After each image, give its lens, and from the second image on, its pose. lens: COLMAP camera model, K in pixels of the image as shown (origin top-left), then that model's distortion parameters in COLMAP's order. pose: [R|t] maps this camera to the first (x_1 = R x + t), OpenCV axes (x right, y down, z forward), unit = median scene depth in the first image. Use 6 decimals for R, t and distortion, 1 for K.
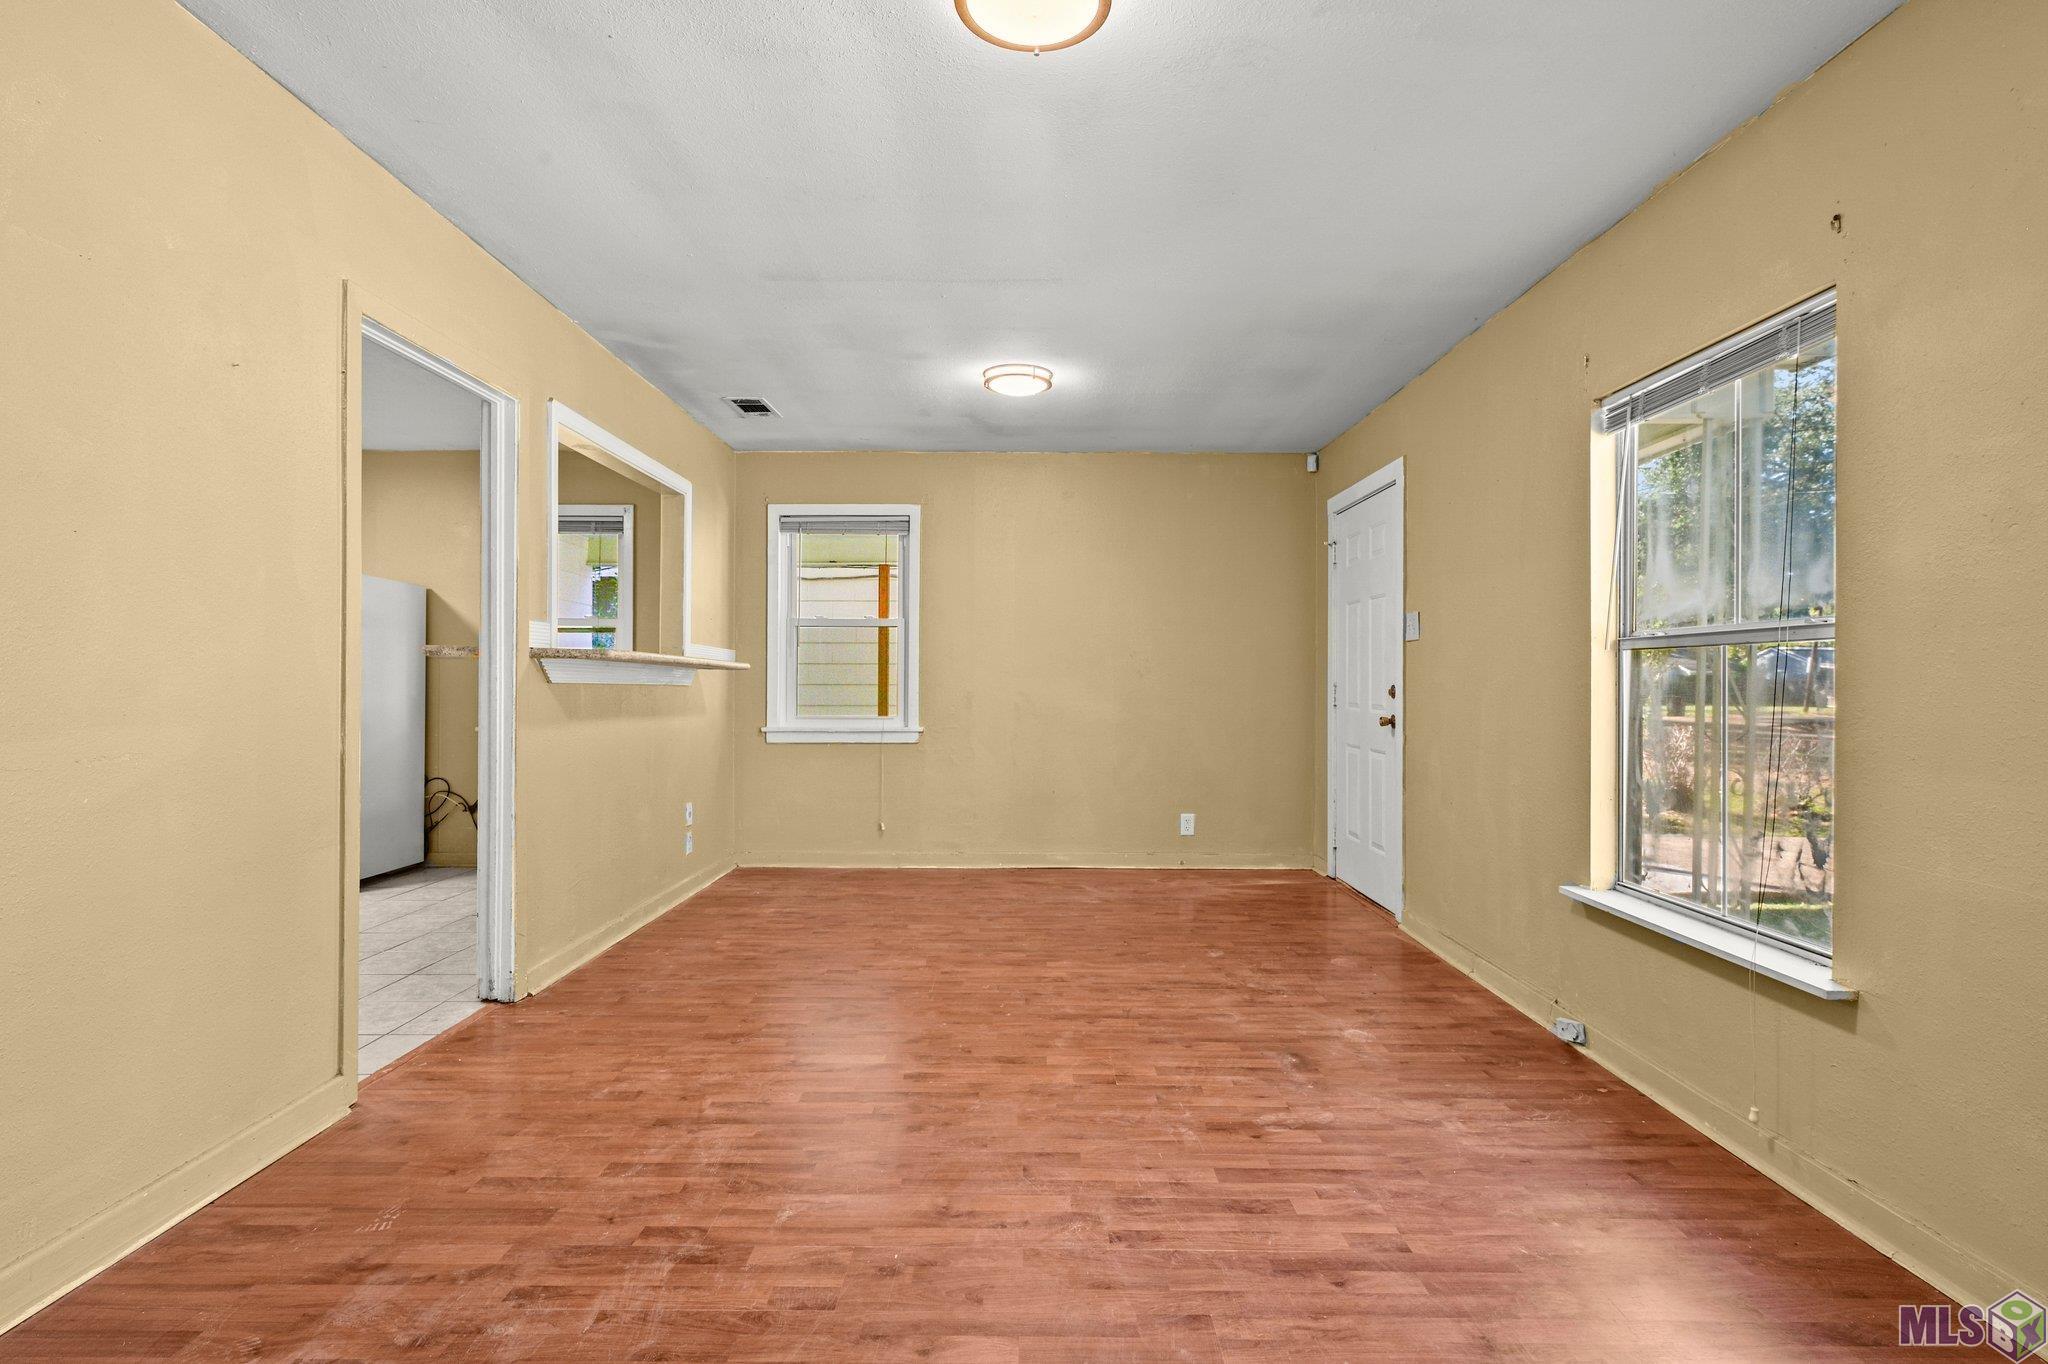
lens RADIAL K [[951.5, 0, 1030.2], [0, 951.5, 686.4], [0, 0, 1]] dist [0.003024, 0.000135]
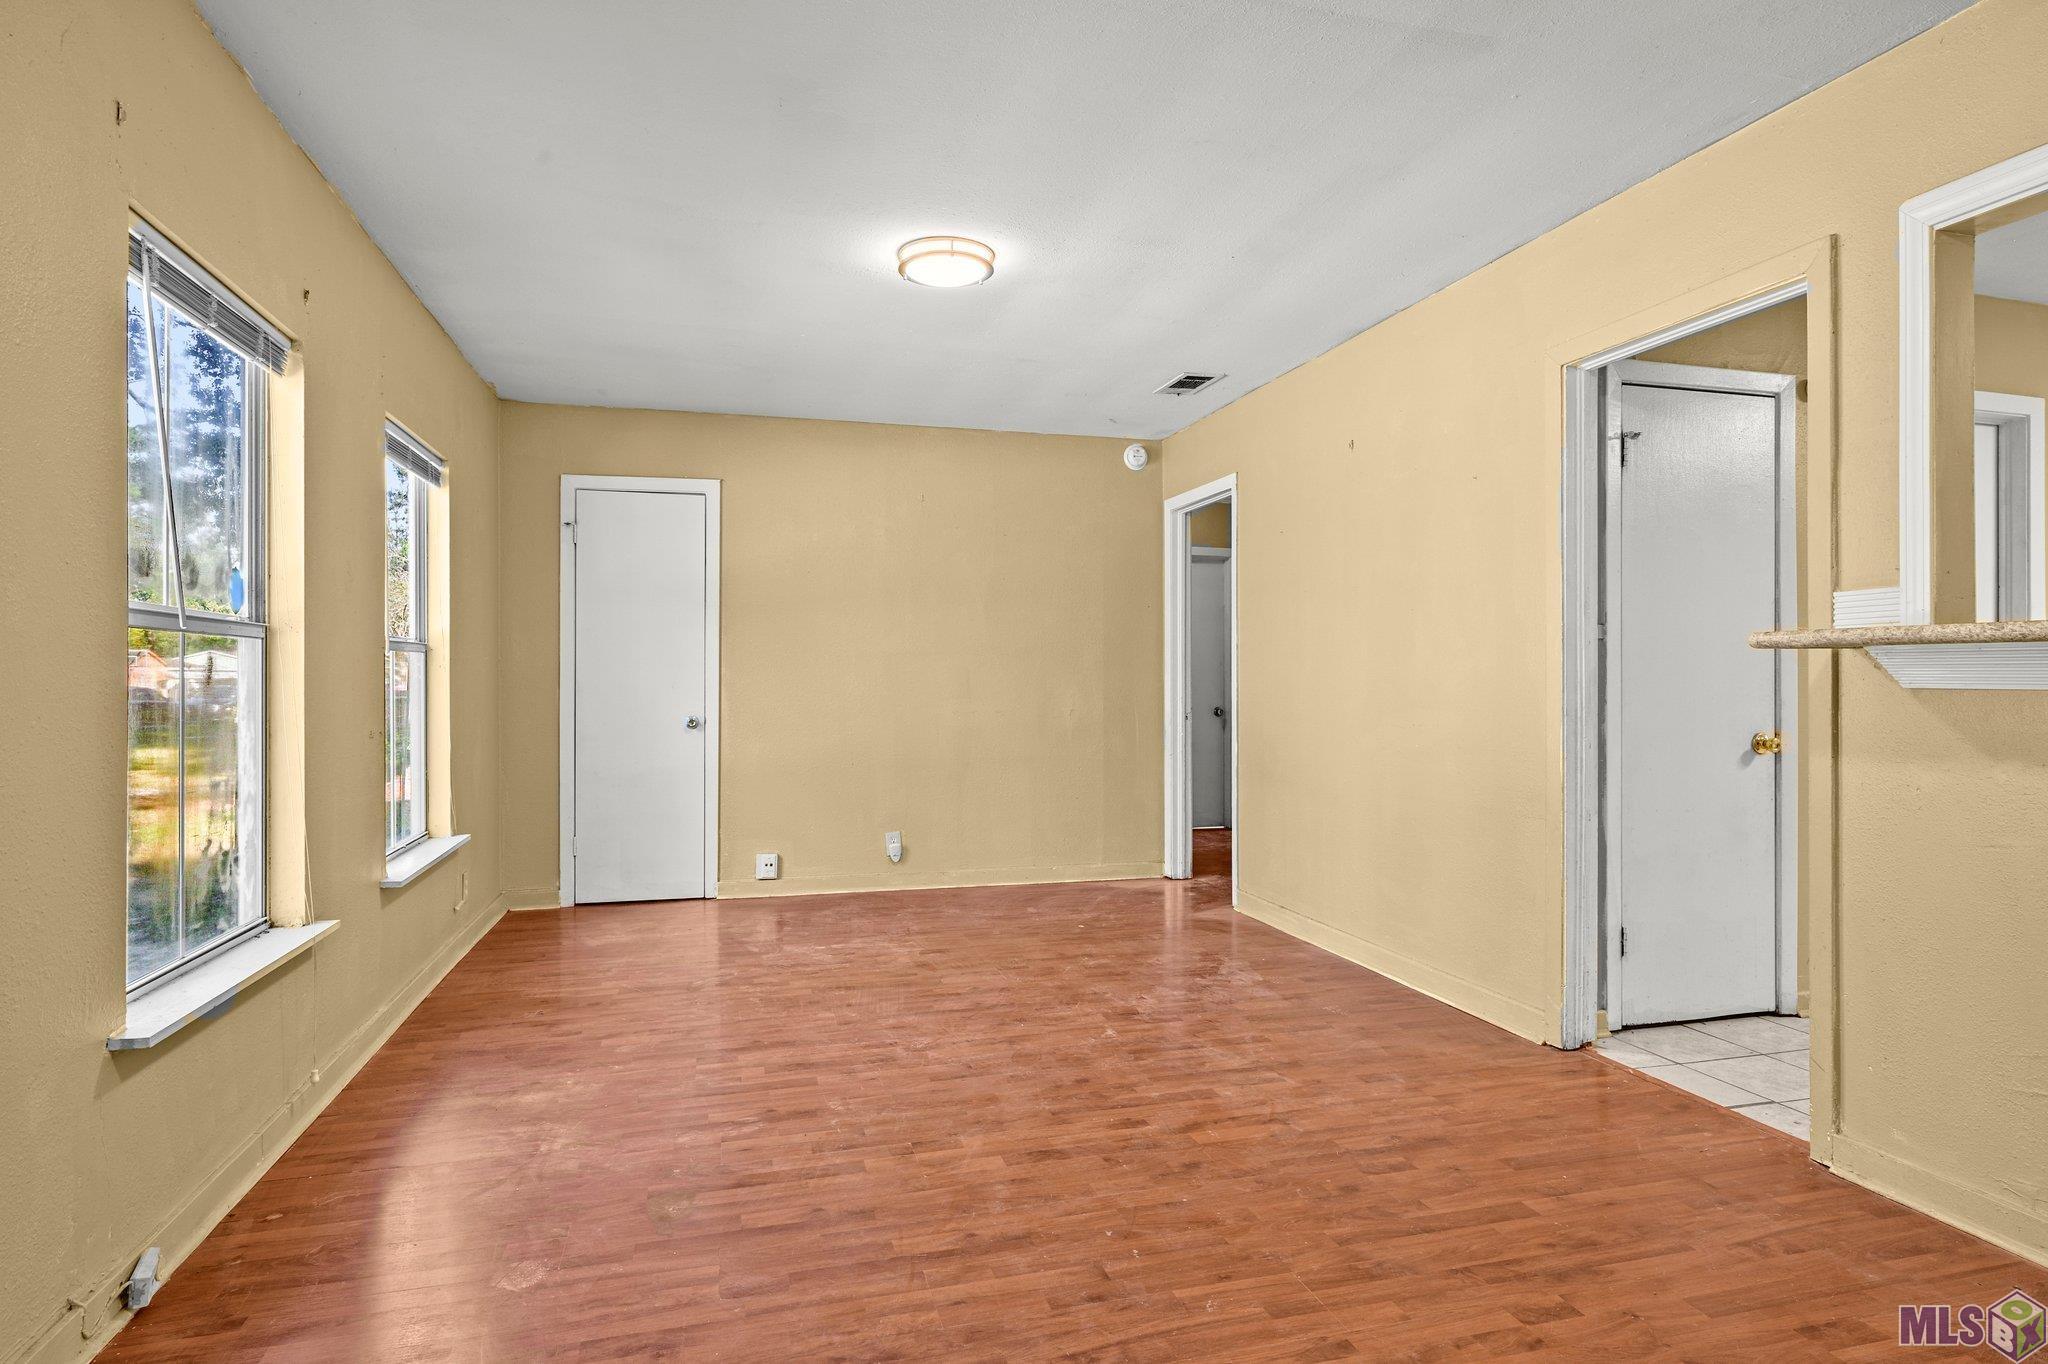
lens RADIAL K [[1108.9, 0, 1030.6], [0, 1108.9, 678.5], [0, 0, 1]] dist [-0.006158, -0.001153]
pose [[-0.962960, -0.006880, -0.269557, 0.233618], [-0.006616, 0.999976, -0.001890, -0.005247], [0.269564, -0.000037, -0.962983, 1.794729]]
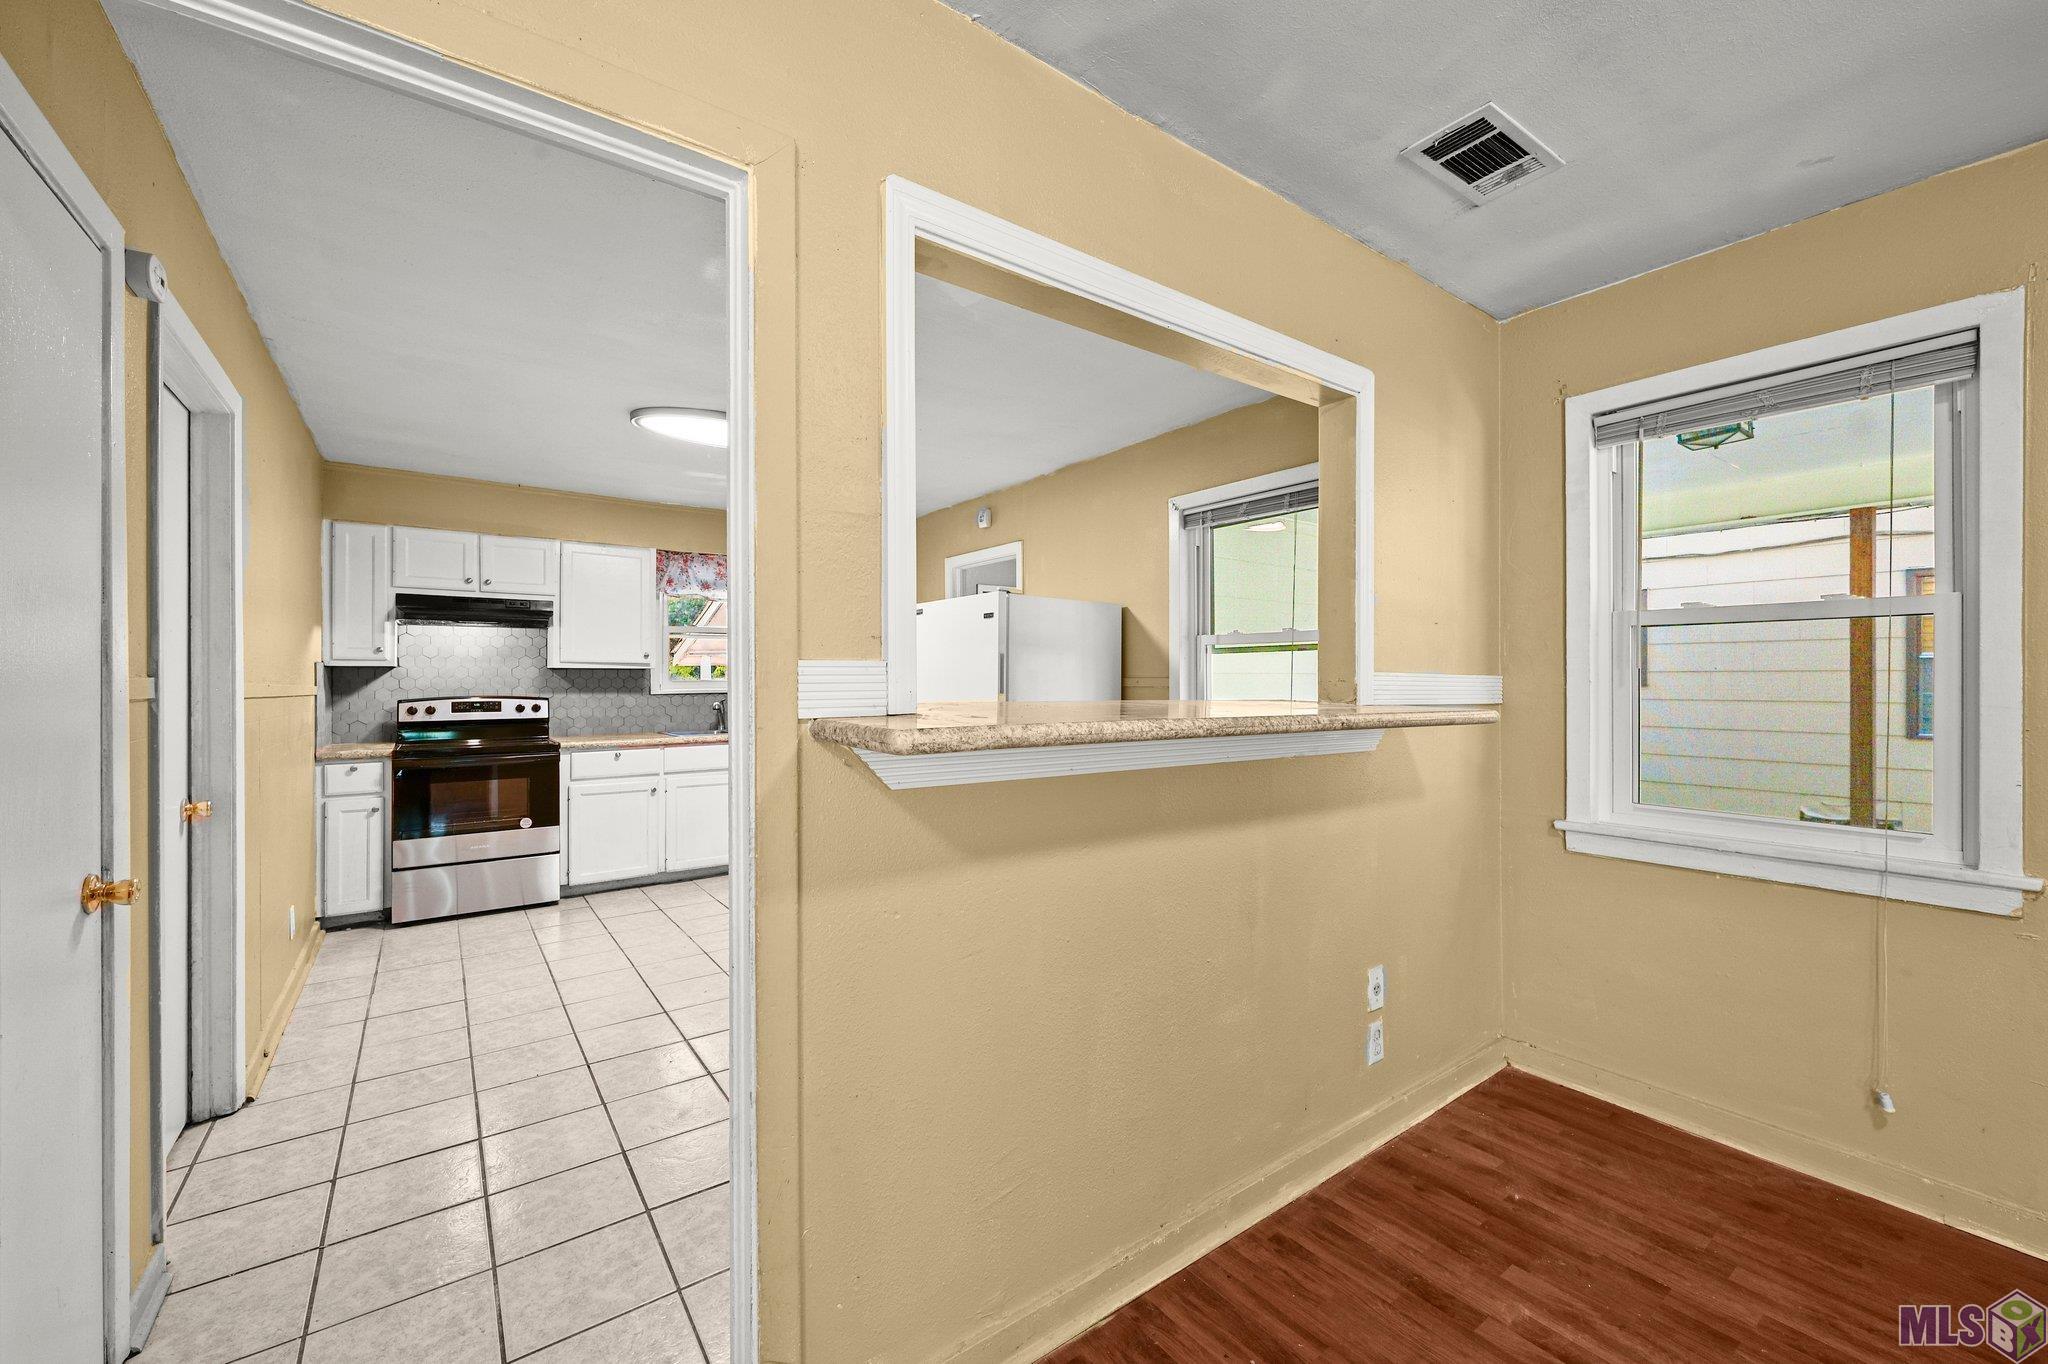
lens RADIAL K [[817.8, 0, 1026.4], [0, 817.8, 677.8], [0, 0, 1]] dist [0.003138, 0.000494]
pose [[0.589636, -0.006781, -0.807641, -0.170280], [-0.000588, 0.999961, -0.008825, -0.064488], [0.807669, 0.005678, 0.589609, 0.970660]]
